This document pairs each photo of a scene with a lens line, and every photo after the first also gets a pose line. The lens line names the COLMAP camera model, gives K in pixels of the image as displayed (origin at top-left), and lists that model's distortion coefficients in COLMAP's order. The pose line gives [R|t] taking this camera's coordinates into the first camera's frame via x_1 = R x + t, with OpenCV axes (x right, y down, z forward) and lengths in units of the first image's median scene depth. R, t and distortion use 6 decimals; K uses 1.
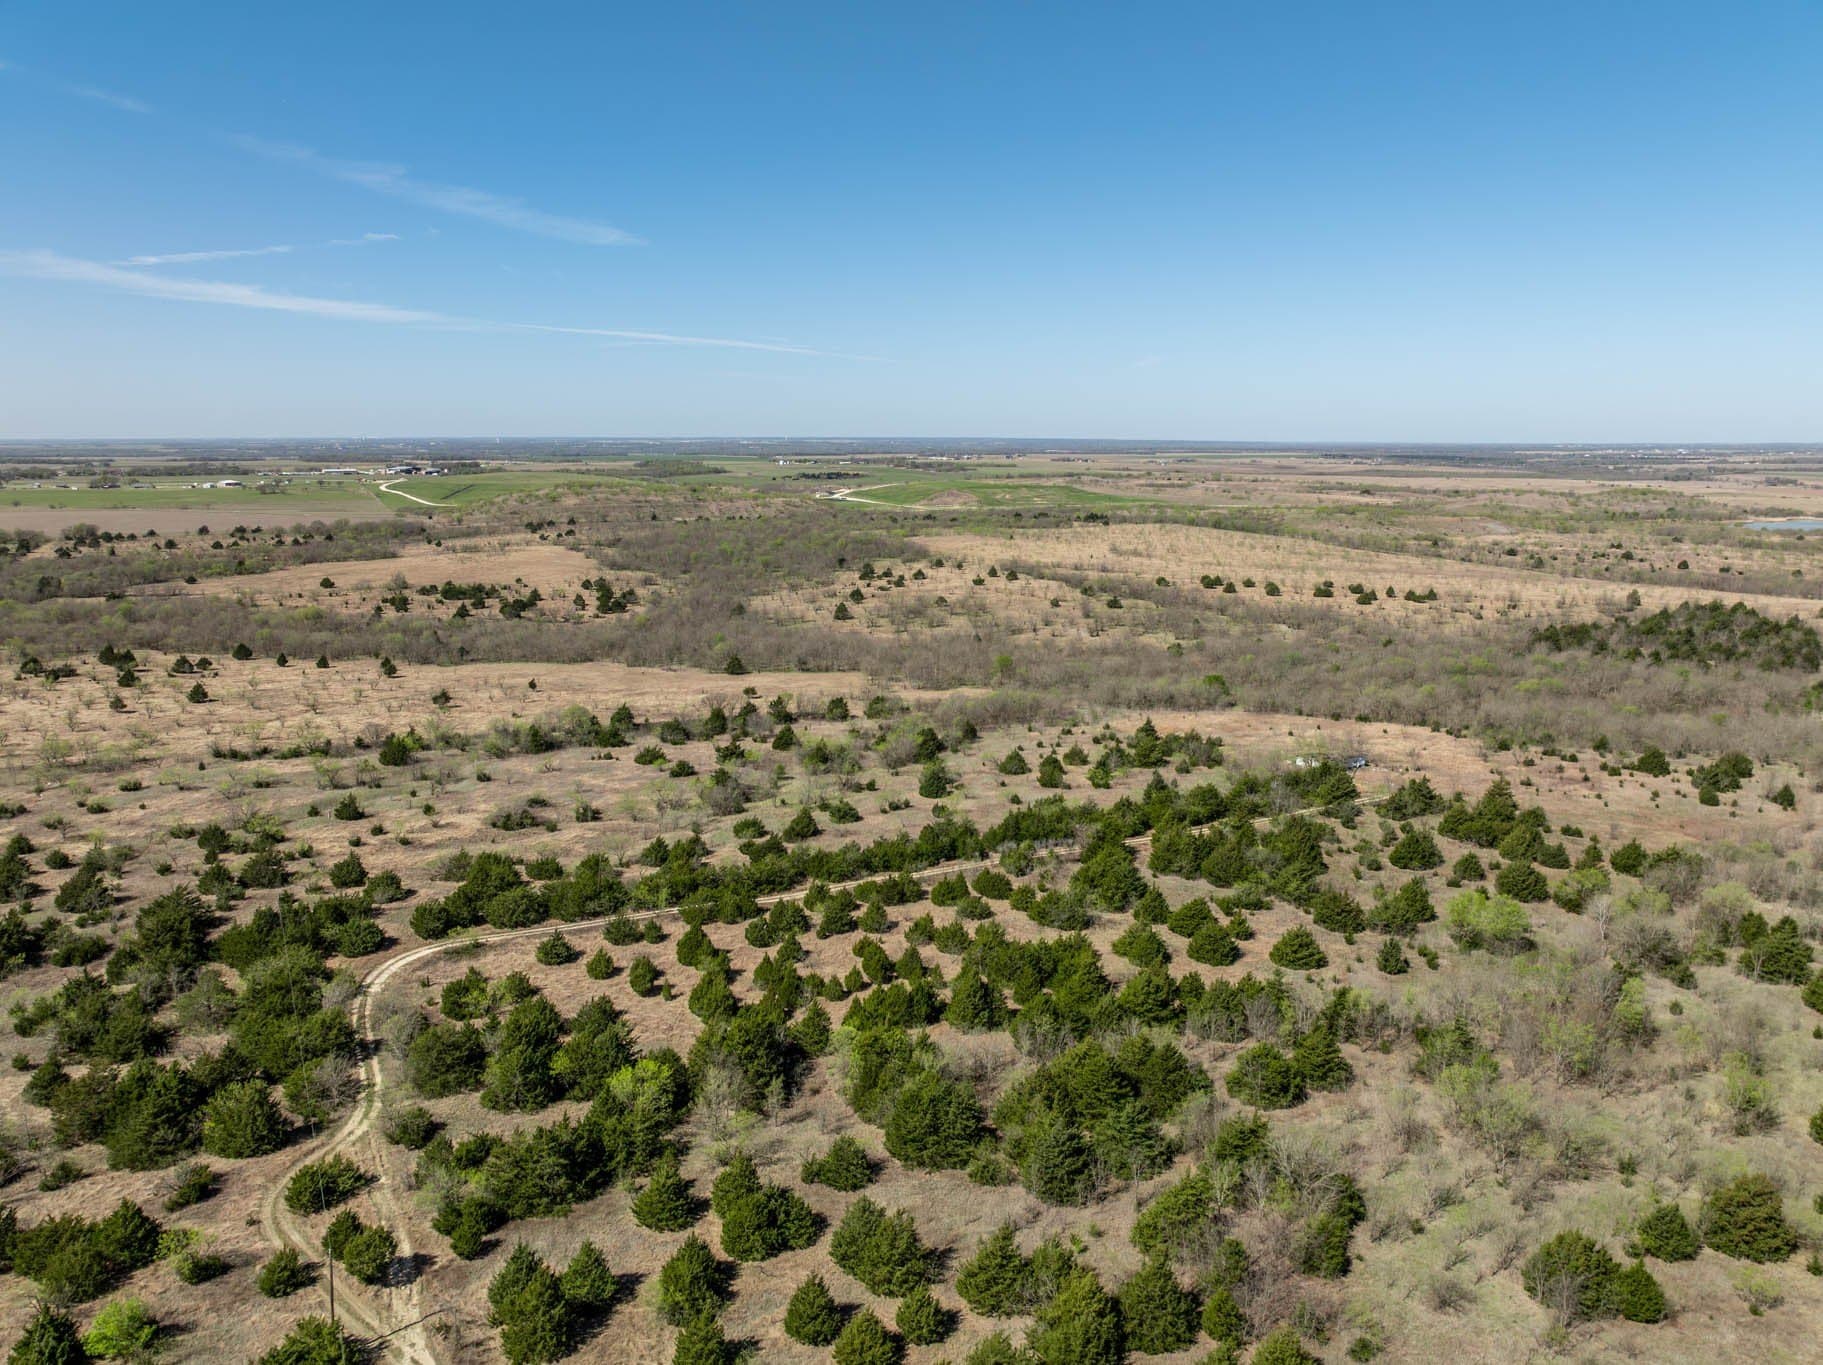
lens RADIAL K [[1244.8, 0, 911.5], [0, 1244.8, 682.5], [0, 0, 1]] dist [-0.035451, 0.002167]
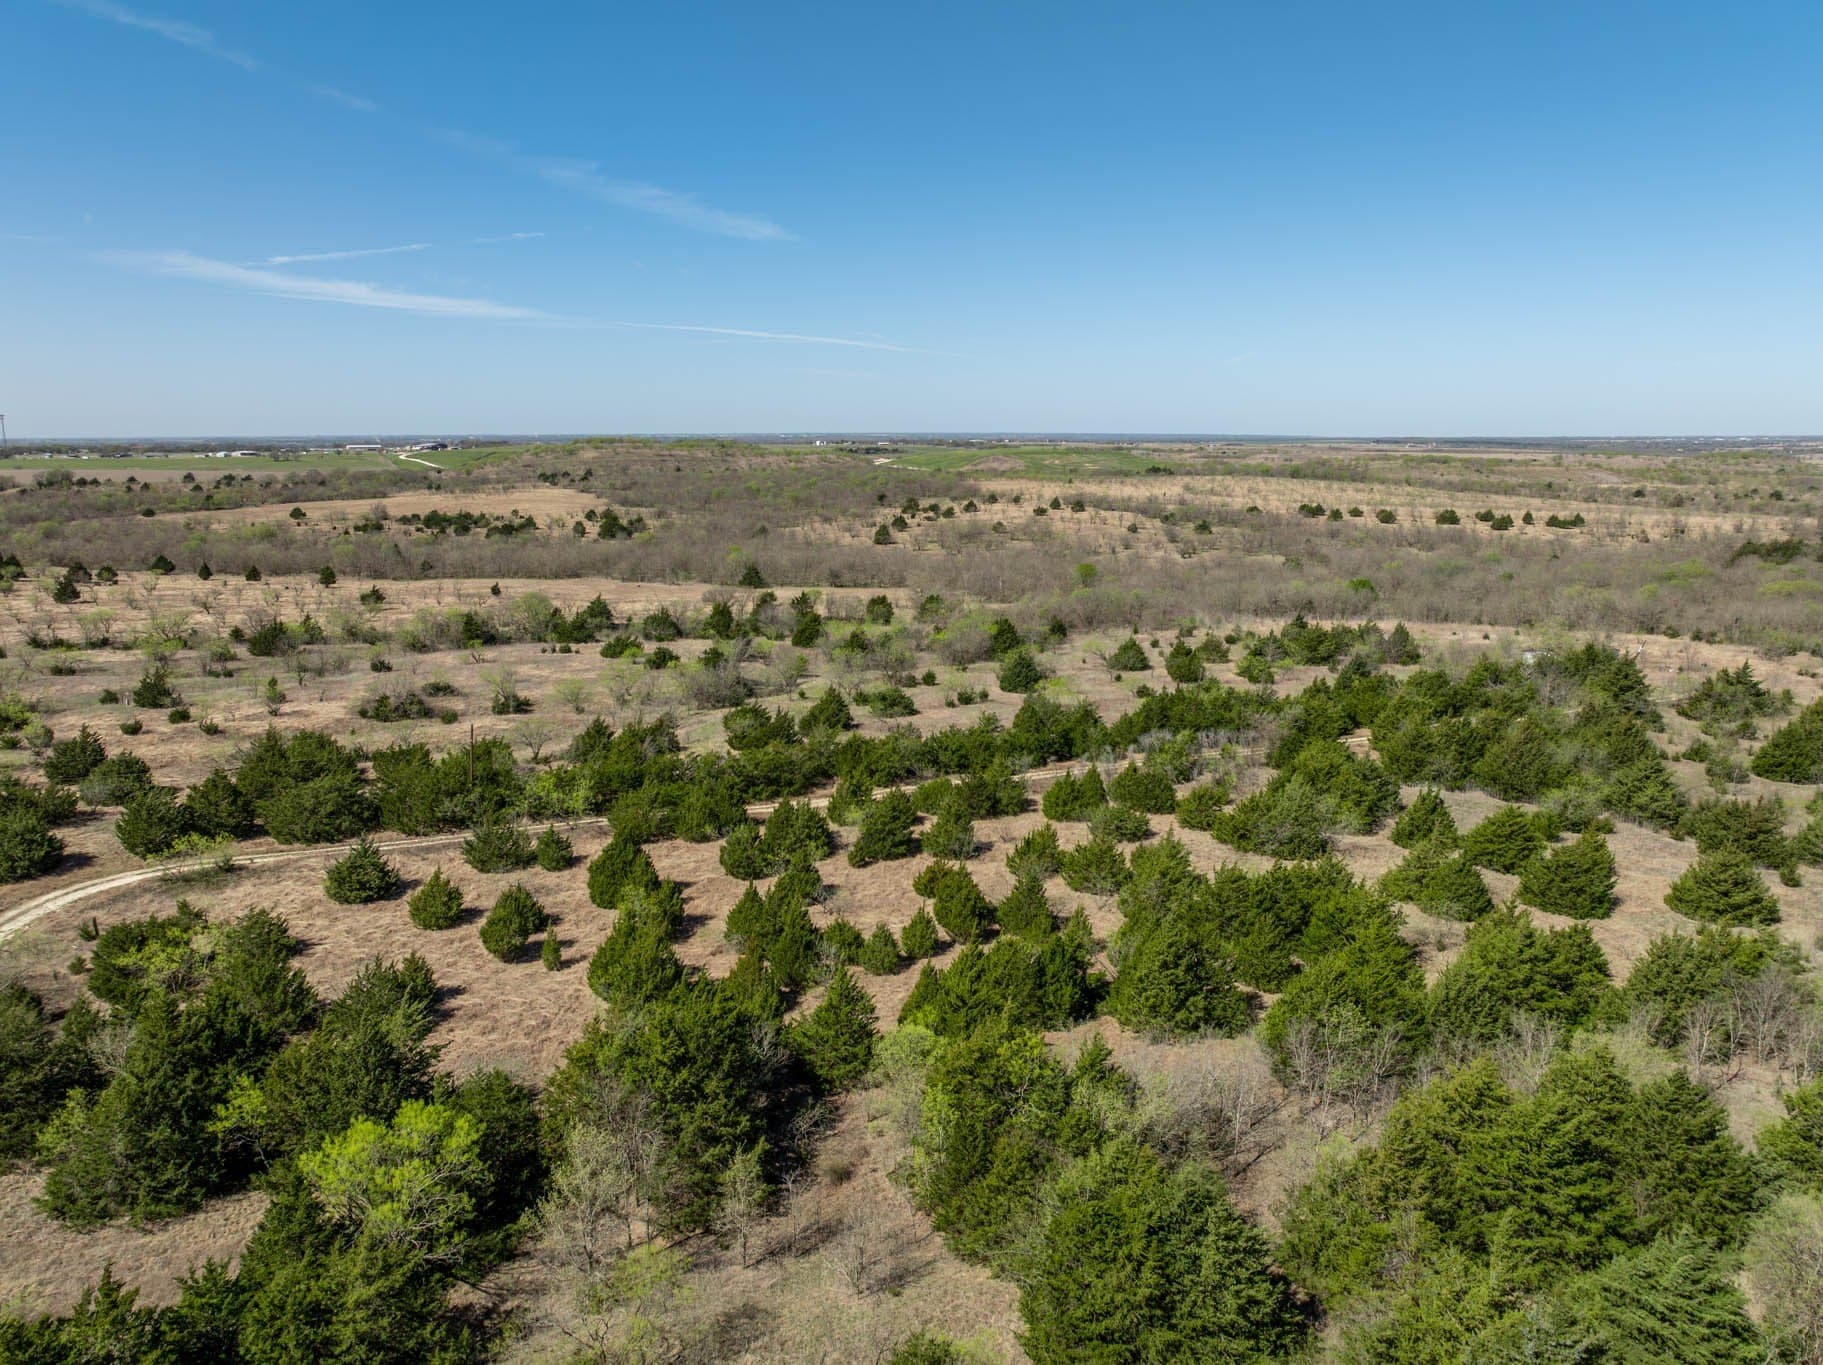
lens RADIAL K [[1244.8, 0, 911.5], [0, 1244.8, 682.5], [0, 0, 1]] dist [-0.035451, 0.002167]
pose [[0.999551, 0.002394, -0.029882, -0.030809], [-0.002350, 0.999996, 0.001514, 0.119072], [0.029885, -0.001443, 0.999552, 0.431415]]
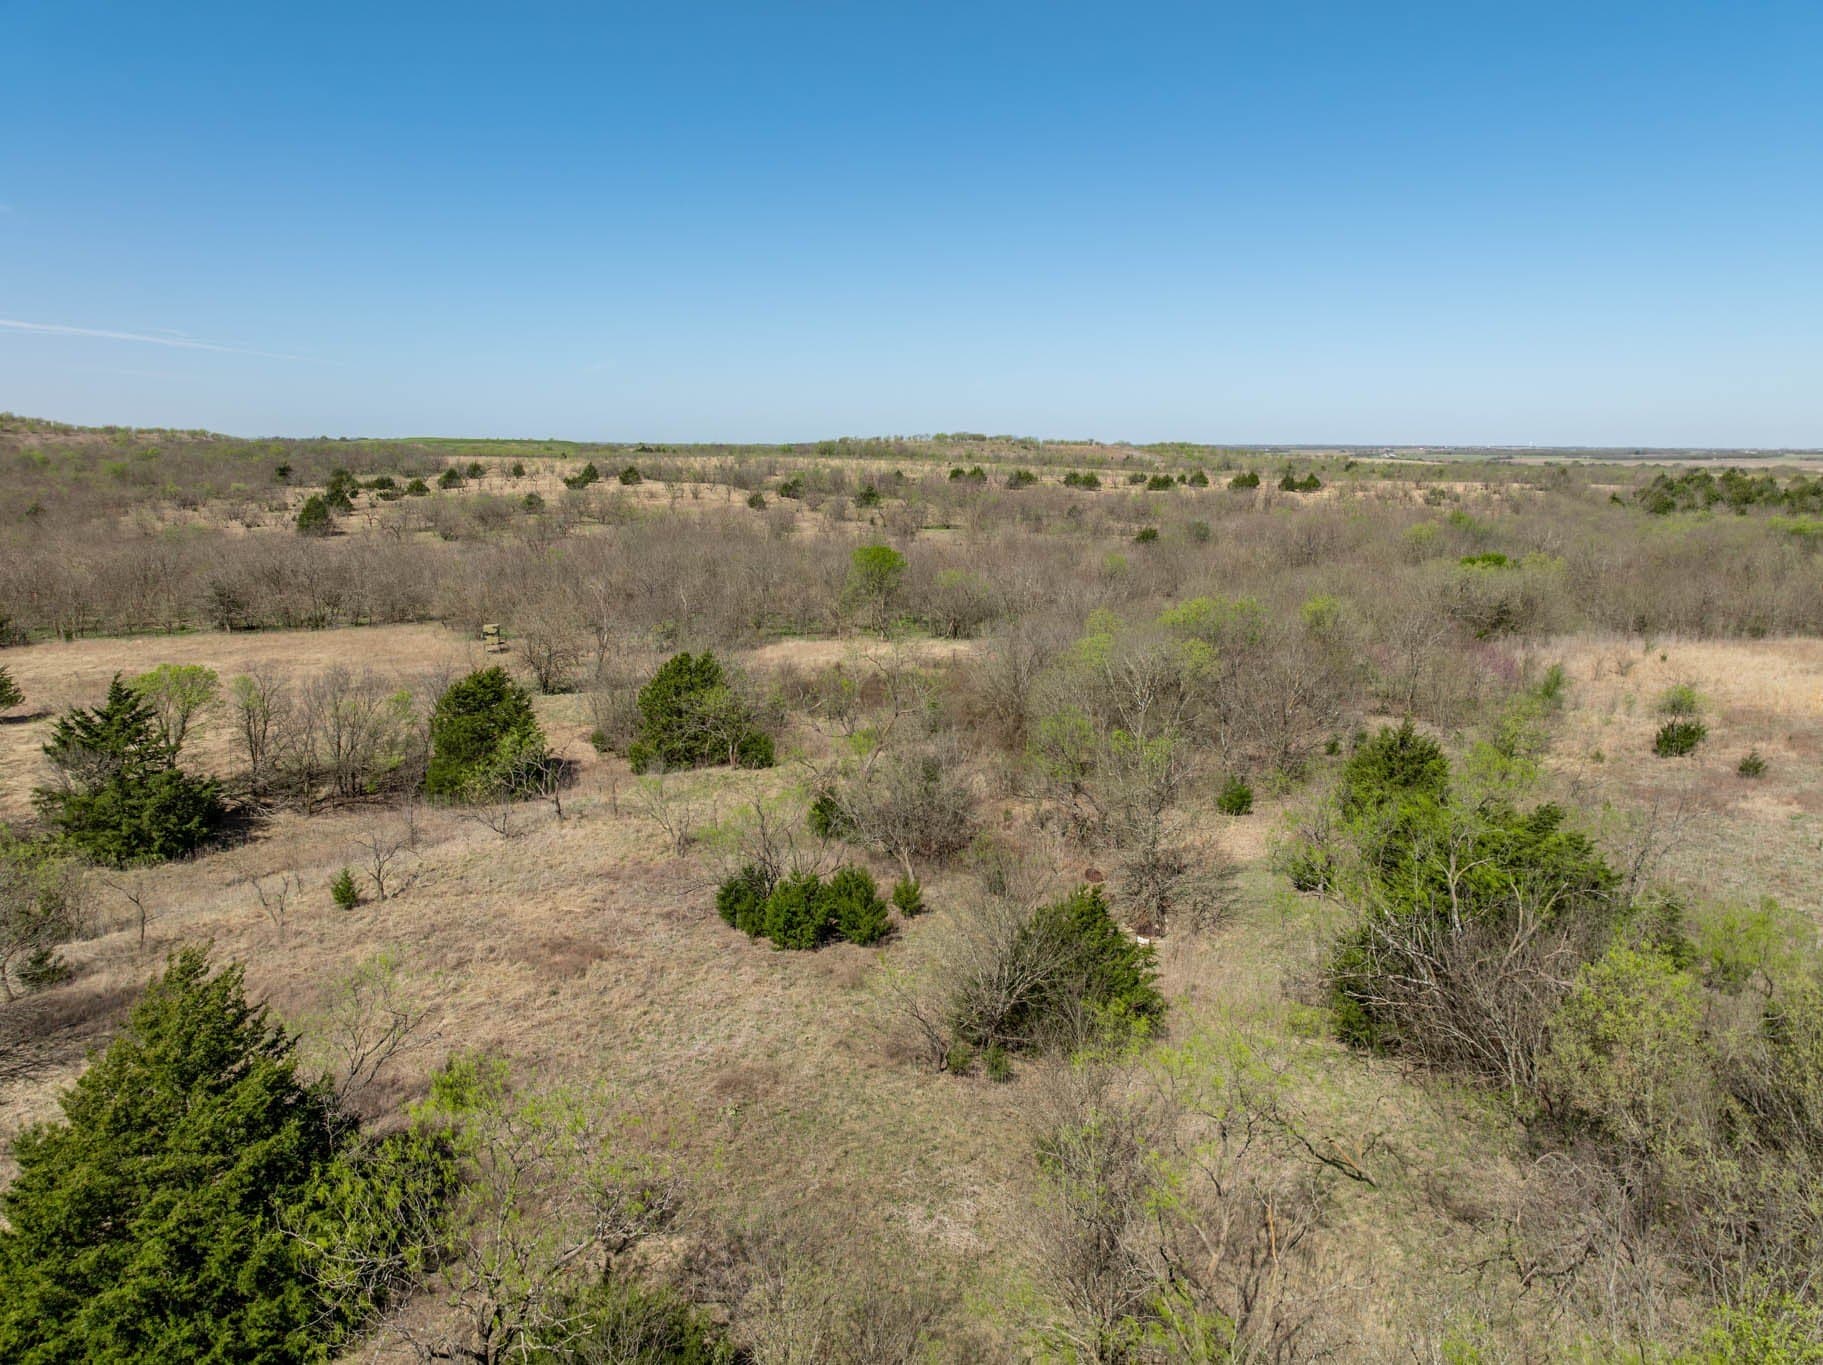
lens RADIAL K [[1244.8, 0, 911.5], [0, 1244.8, 682.5], [0, 0, 1]] dist [-0.035451, 0.002167]
pose [[0.906185, -0.072576, 0.416606, -0.143839], [0.074785, 0.997139, 0.011042, 0.030187], [-0.416215, 0.021150, 0.909020, 1.481650]]
